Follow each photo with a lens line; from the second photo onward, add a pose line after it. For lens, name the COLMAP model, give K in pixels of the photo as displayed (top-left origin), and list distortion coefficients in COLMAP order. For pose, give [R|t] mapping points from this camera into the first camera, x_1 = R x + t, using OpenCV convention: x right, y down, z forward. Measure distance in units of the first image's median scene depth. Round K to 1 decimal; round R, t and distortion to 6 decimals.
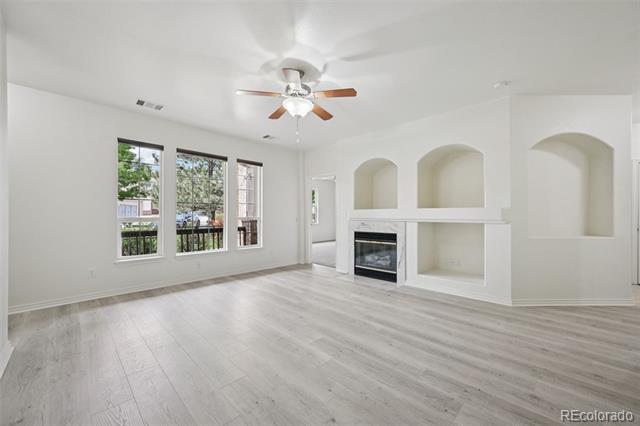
lens RADIAL K [[250.1, 0, 321.1], [0, 250.1, 215.8], [0, 0, 1]] dist [-0.000774, -0.000098]
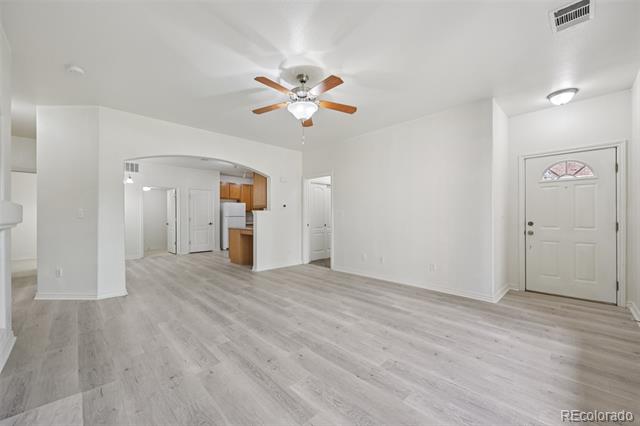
lens RADIAL K [[250.1, 0, 321.1], [0, 250.1, 215.8], [0, 0, 1]] dist [-0.000774, -0.000098]
pose [[-0.999743, 0.001598, 0.022617, -0.189010], [0.001637, 0.999997, 0.001670, 0.000965], [-0.022615, 0.001707, -0.999743, 2.019062]]
